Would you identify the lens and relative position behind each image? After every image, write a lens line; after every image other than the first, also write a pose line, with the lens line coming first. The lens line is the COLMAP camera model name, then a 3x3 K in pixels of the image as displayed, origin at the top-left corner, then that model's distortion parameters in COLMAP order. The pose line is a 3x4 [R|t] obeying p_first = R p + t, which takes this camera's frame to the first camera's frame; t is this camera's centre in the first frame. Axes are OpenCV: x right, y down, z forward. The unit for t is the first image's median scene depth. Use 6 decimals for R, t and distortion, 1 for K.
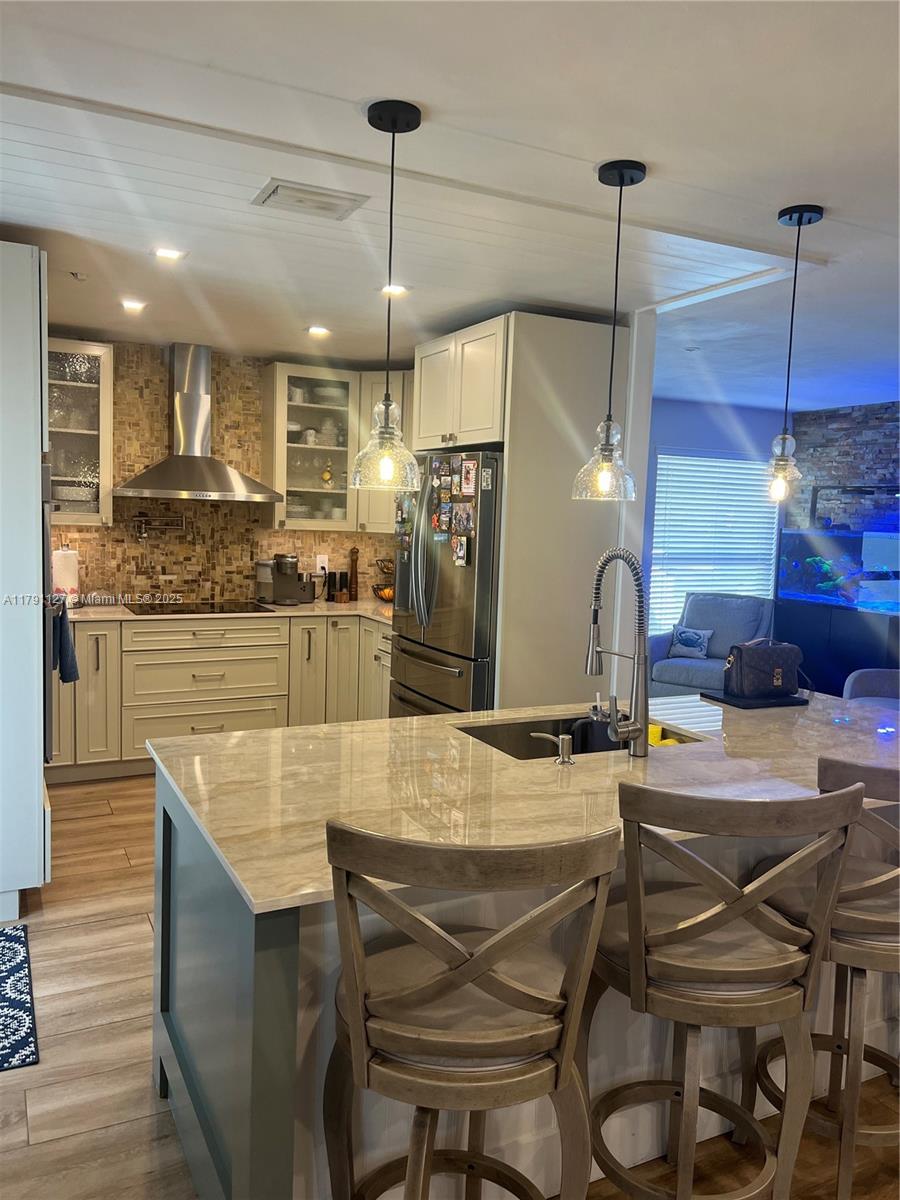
lens RADIAL K [[901.8, 0, 452.7], [0, 901.8, 601.9], [0, 0, 1]] dist [0.051333, -0.016167]
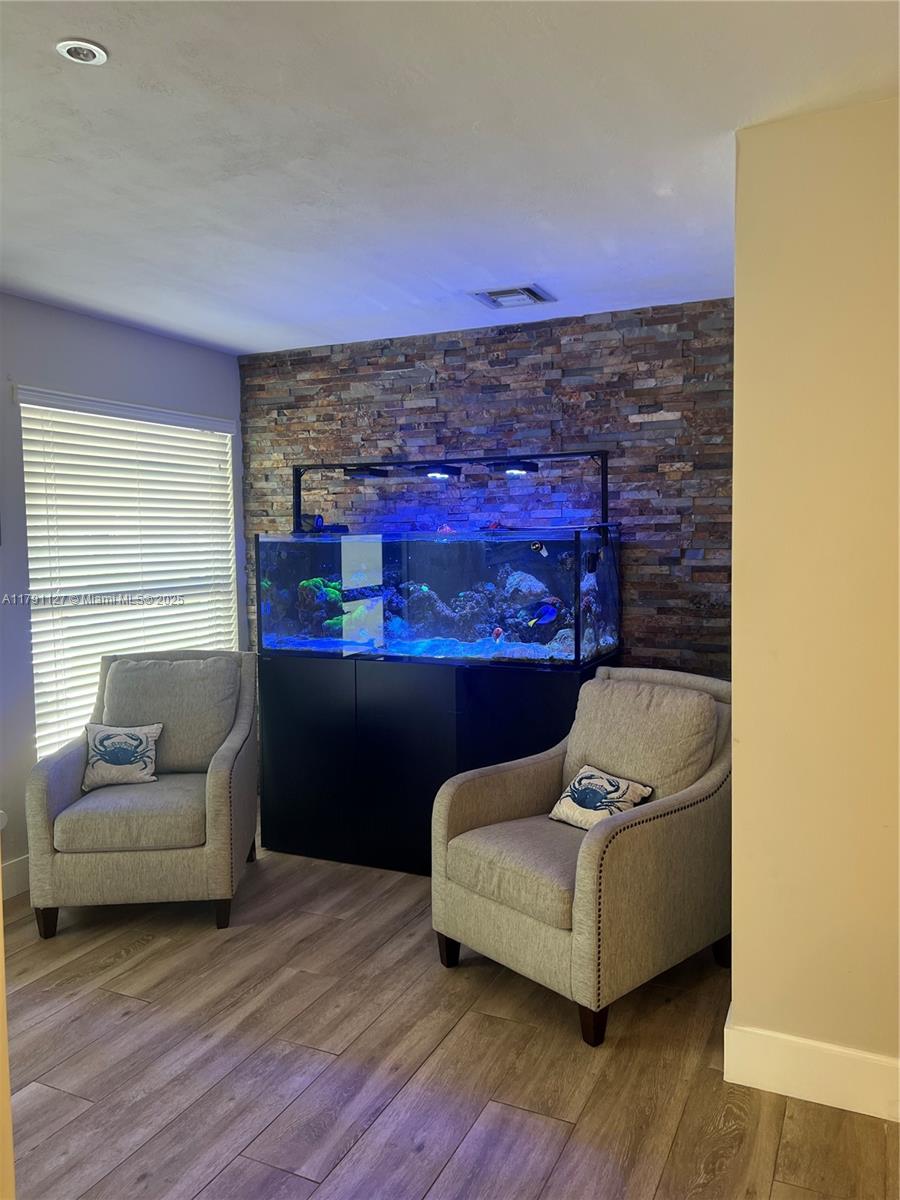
lens RADIAL K [[901.8, 0, 457.6], [0, 901.8, 599.5], [0, 0, 1]] dist [0.051333, -0.016167]
pose [[0.787784, -0.086650, 0.609827, 0.096739], [0.097739, 0.995097, 0.015131, -0.033623], [-0.608148, 0.047684, 0.792390, 0.439475]]
